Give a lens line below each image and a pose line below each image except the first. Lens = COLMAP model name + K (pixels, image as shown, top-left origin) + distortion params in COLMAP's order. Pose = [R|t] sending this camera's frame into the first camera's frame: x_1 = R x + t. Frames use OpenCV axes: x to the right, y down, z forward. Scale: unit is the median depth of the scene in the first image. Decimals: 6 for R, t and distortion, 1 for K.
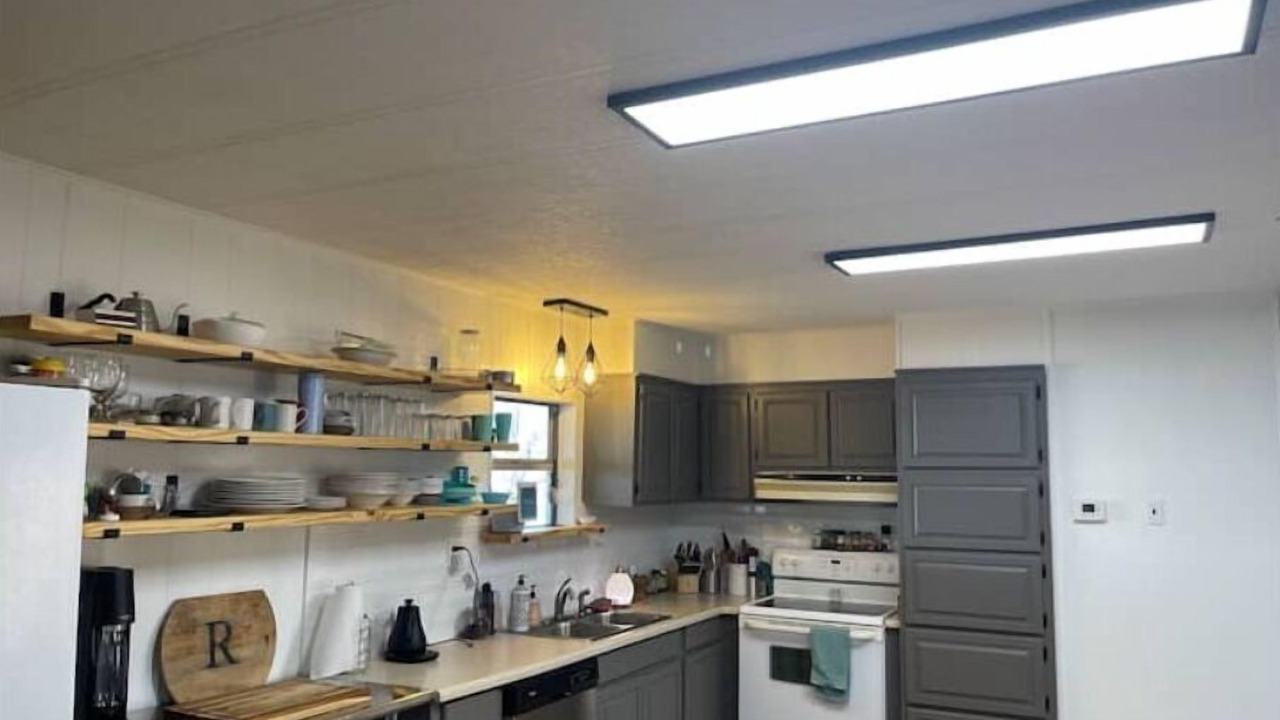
lens RADIAL K [[910.2, 0, 640.3], [0, 910.2, 355.4], [0, 0, 1]] dist [0.010429, -0.003190]
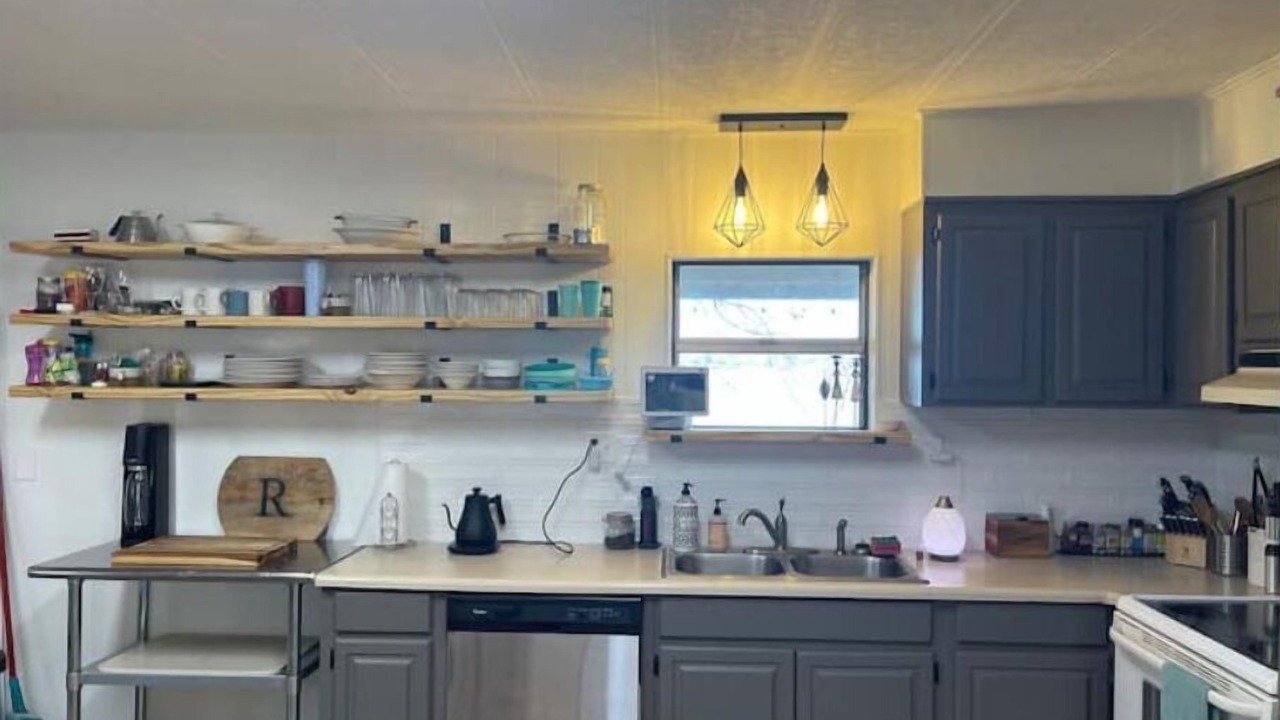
lens RADIAL K [[910.2, 0, 641.7], [0, 910.2, 365.6], [0, 0, 1]] dist [0.010429, -0.003190]
pose [[0.461475, -0.005524, -0.887136, 0.654118], [0.109066, 0.992748, 0.050553, 0.114159], [0.880423, -0.120086, 0.458731, 0.735427]]
